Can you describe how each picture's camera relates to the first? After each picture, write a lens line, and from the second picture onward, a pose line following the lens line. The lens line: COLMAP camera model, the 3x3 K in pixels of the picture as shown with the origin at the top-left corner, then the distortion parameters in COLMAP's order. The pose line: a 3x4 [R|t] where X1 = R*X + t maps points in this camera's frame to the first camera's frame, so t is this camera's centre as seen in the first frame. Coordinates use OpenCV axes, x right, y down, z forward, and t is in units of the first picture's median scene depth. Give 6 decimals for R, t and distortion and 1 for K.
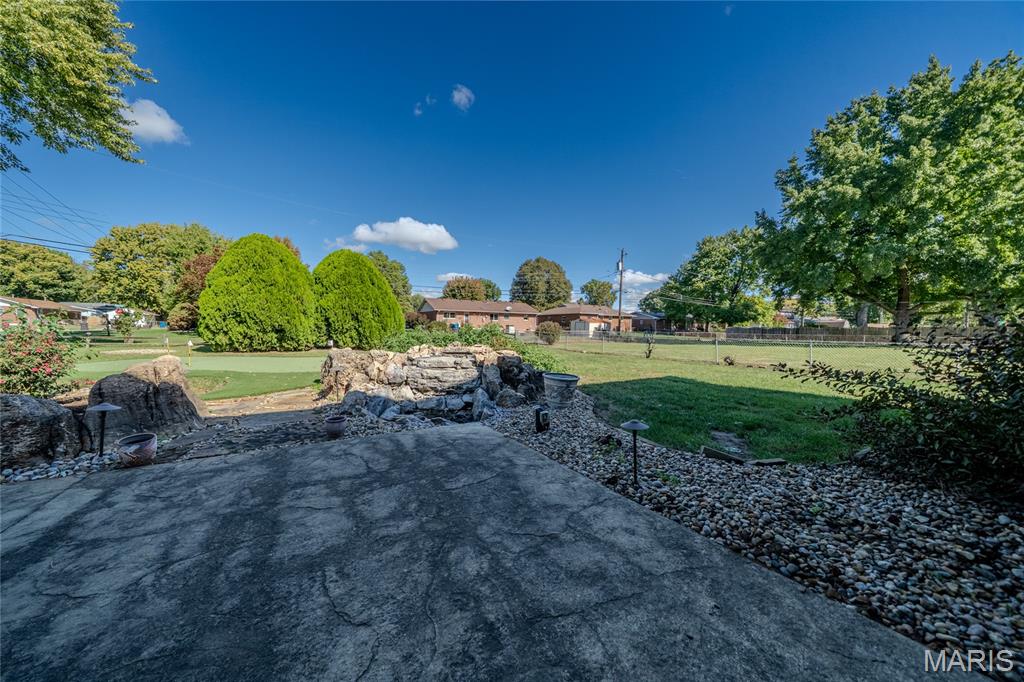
lens RADIAL K [[349.5, 0, 503.5], [0, 349.5, 339.1], [0, 0, 1]] dist [-0.001933, 0.000004]
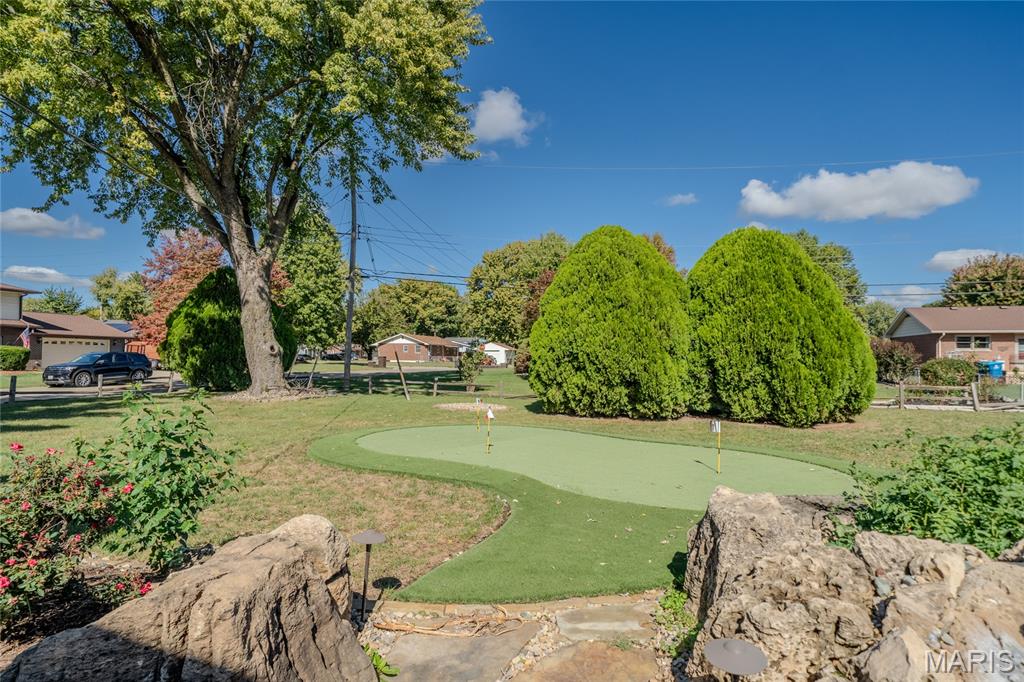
lens RADIAL K [[537.9, 0, 509.0], [0, 537.9, 343.7], [0, 0, 1]] dist [0.002102, 0.000152]
pose [[0.675522, -0.016767, -0.737149, -0.110688], [-0.029355, 0.998337, -0.049609, -0.036610], [0.736755, 0.055151, 0.673906, 0.225645]]
